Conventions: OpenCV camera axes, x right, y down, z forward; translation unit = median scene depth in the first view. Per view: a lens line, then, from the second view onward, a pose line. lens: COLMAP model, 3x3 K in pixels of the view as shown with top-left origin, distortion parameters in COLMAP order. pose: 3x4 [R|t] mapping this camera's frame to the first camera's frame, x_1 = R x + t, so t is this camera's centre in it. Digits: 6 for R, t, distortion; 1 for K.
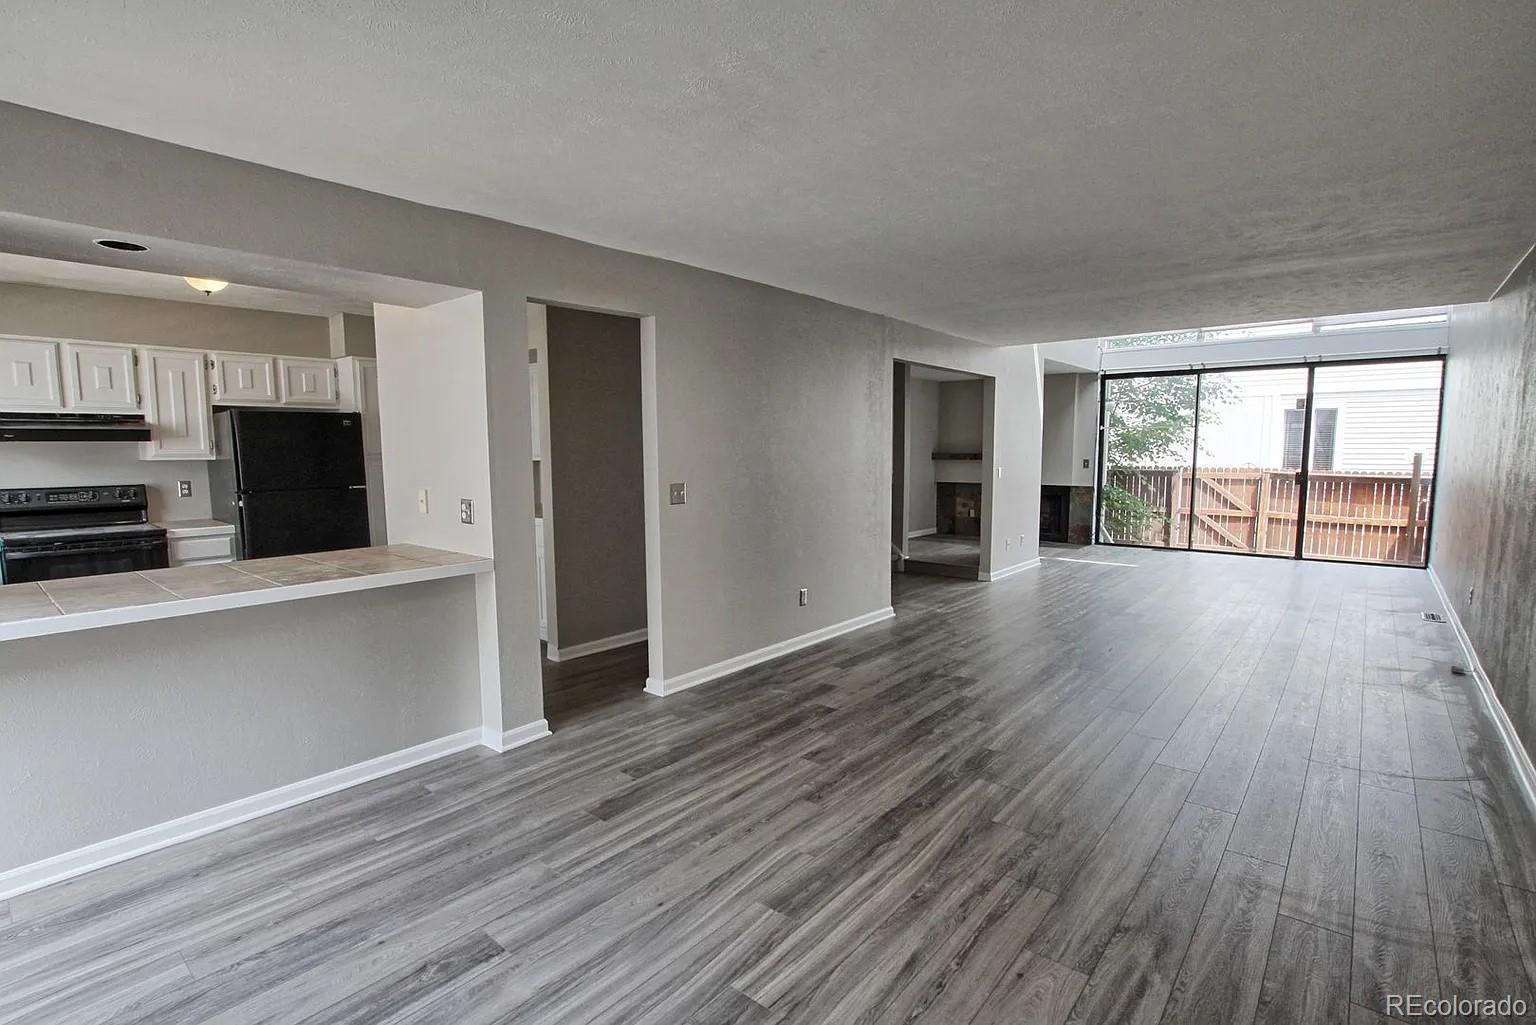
lens RADIAL K [[753.1, 0, 769.5], [0, 753.1, 526.4], [0, 0, 1]] dist [-0.022845, -0.000375]
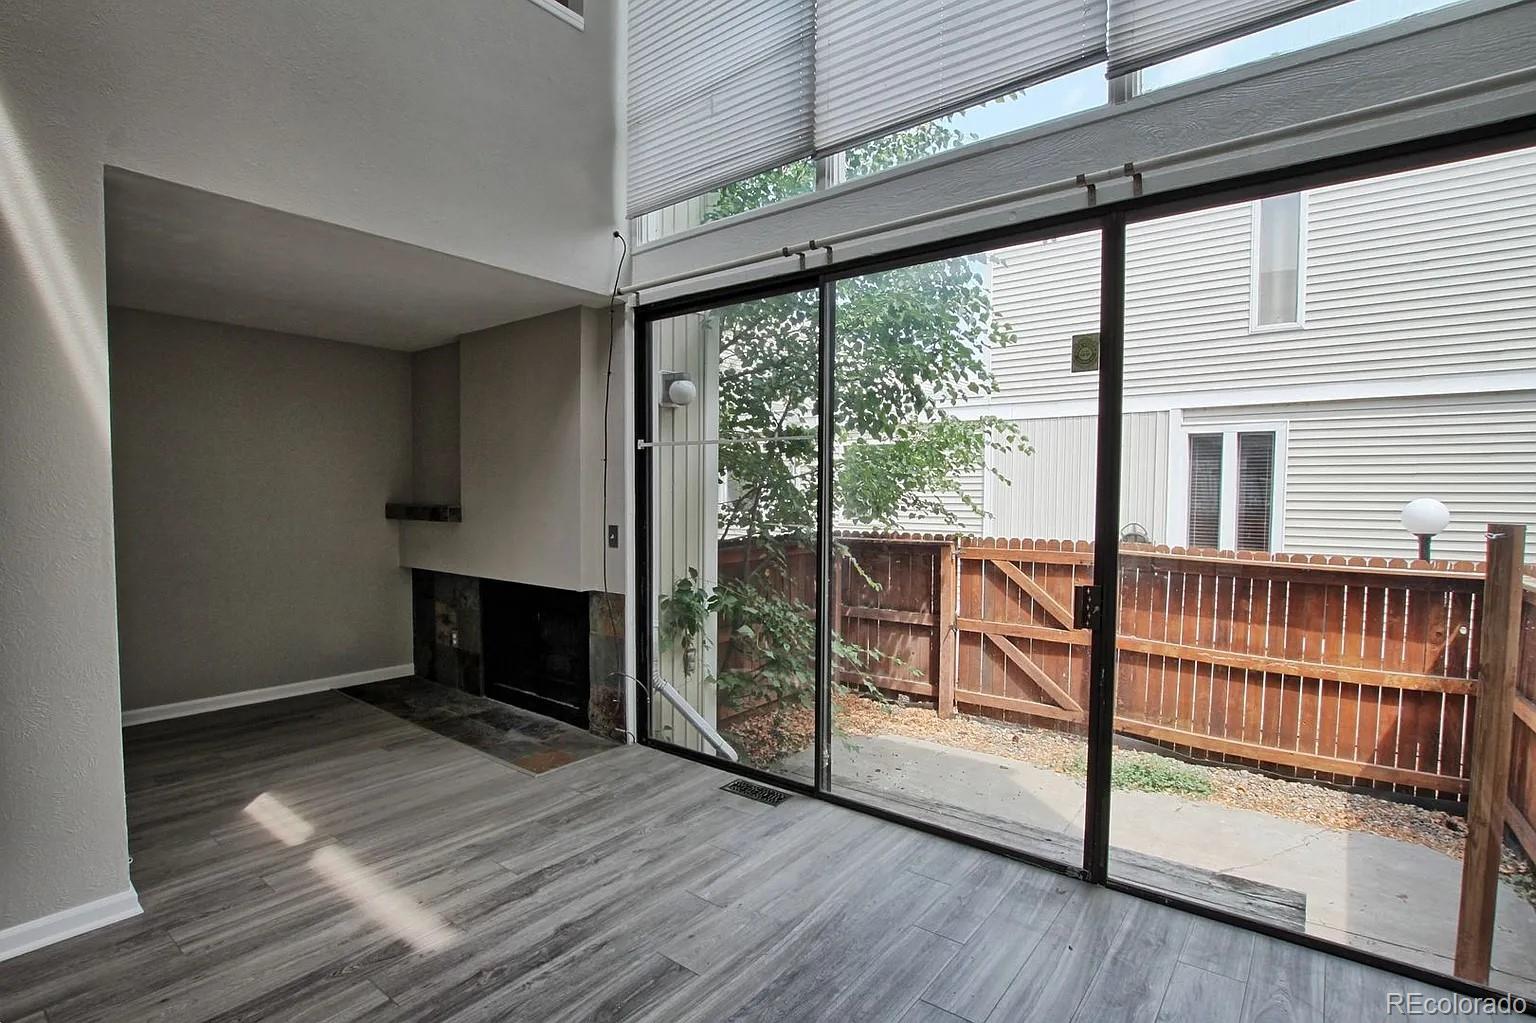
lens RADIAL K [[753.1, 0, 769.5], [0, 753.1, 525.4], [0, 0, 1]] dist [-0.022845, -0.000375]
pose [[0.999581, 0.011074, 0.026733, 0.482657], [-0.009343, 0.997905, -0.064023, -0.062912], [-0.027386, 0.063747, 0.997590, 0.590421]]
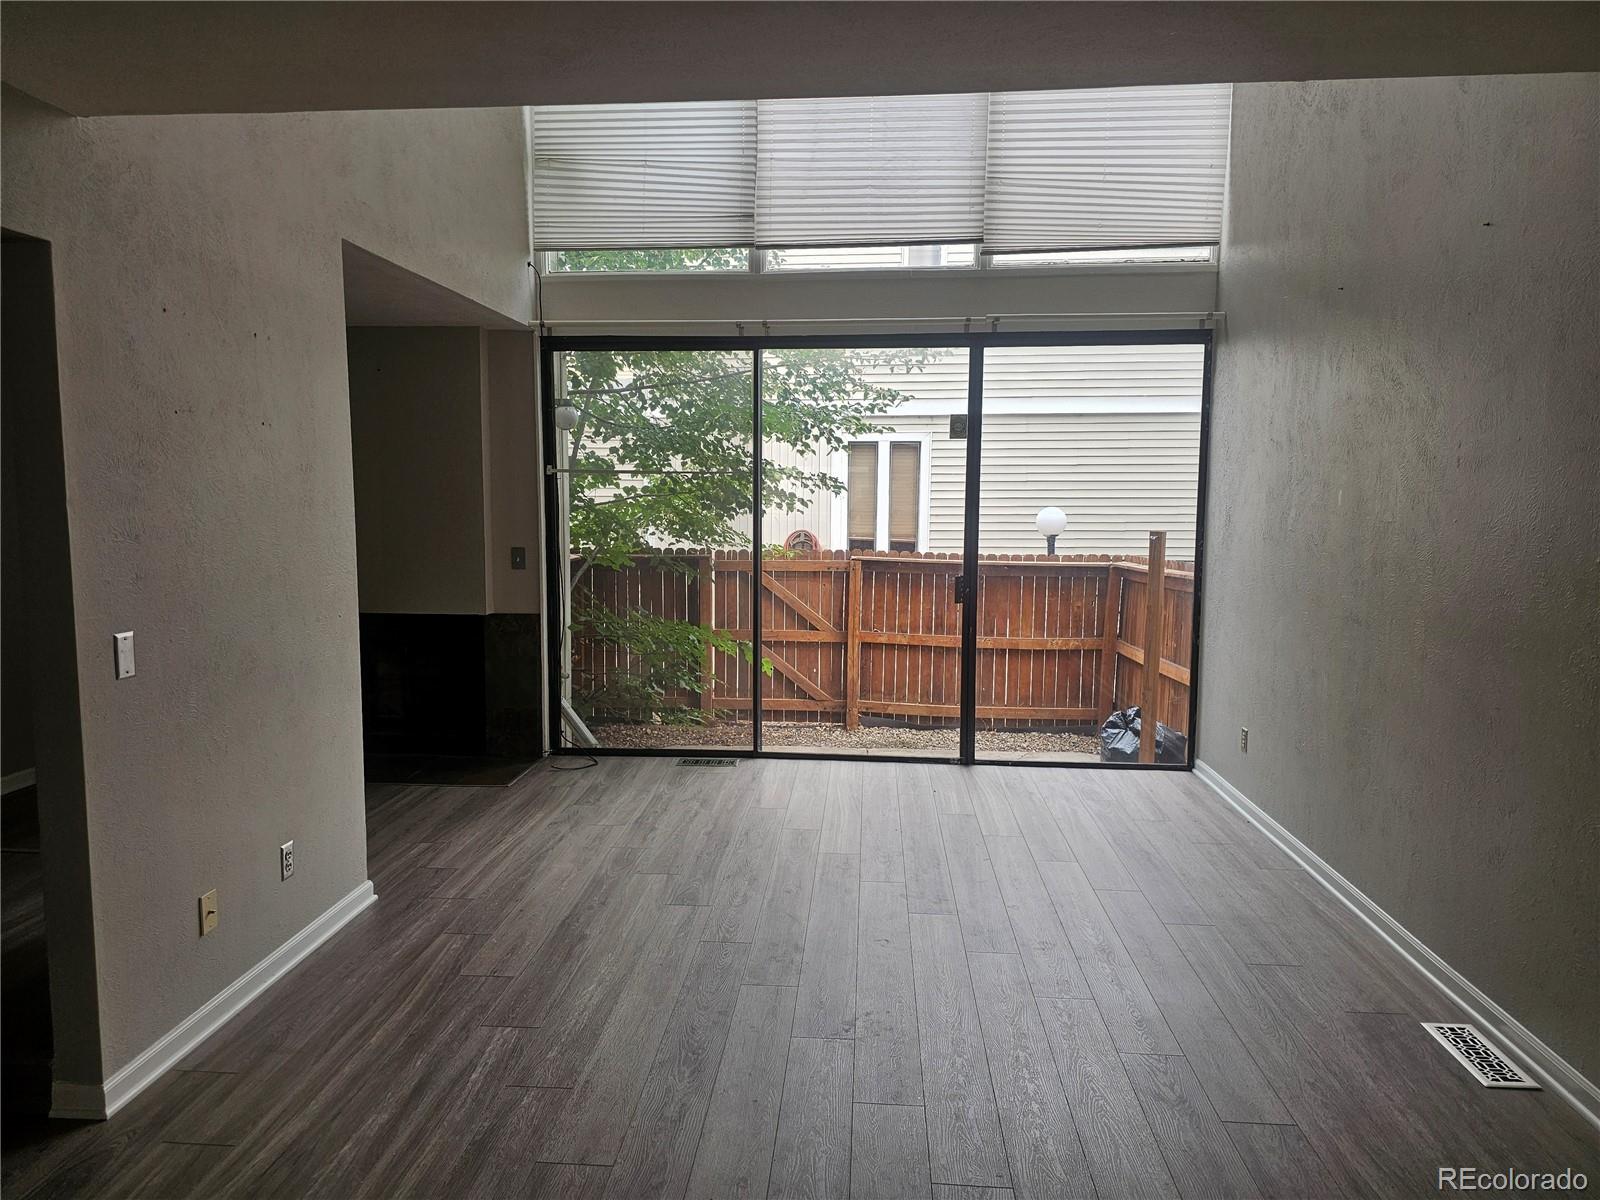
lens RADIAL K [[1093.7, 0, 797.9], [0, 1093.7, 606.5], [0, 0, 1]] dist [-0.003458, -0.003390]
pose [[0.818917, -0.051580, 0.571589, 0.203065], [0.050160, 0.998575, 0.018246, -0.059423], [-0.571715, 0.013729, 0.820337, 0.421733]]
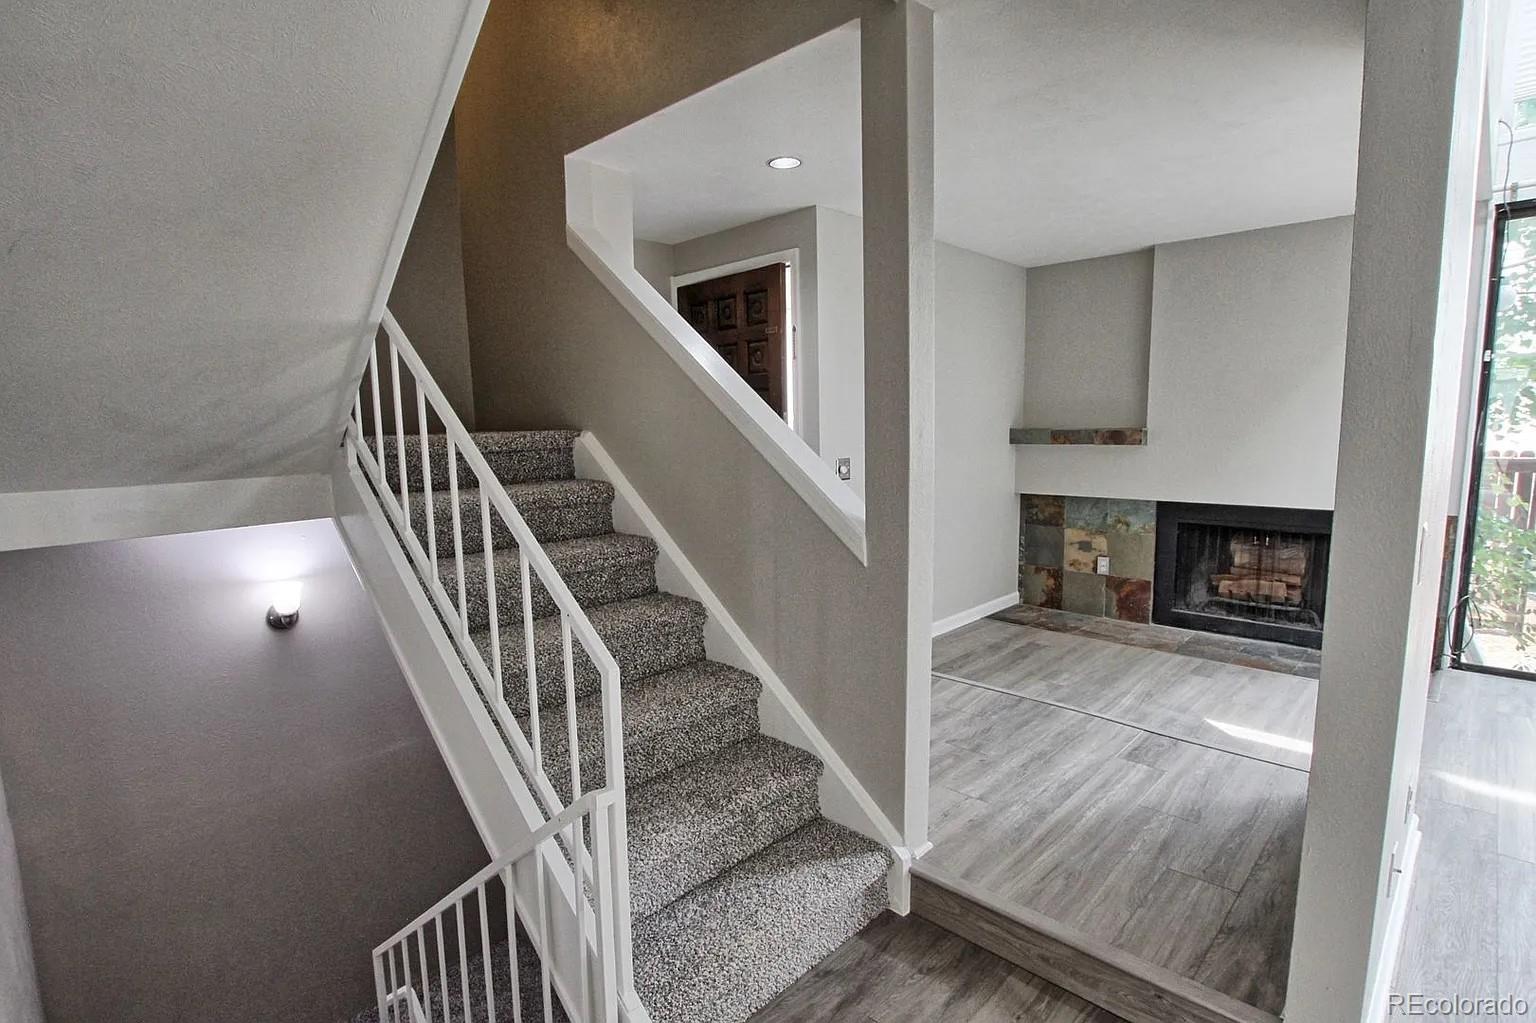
lens RADIAL K [[776.6, 0, 767.5], [0, 776.6, 525.9], [0, 0, 1]] dist [-0.021915, -0.000073]
pose [[0.996950, -0.004071, -0.077941, 0.119271], [0.006603, 0.999458, 0.032256, -0.061221], [0.077768, -0.032672, 0.996436, 0.582526]]
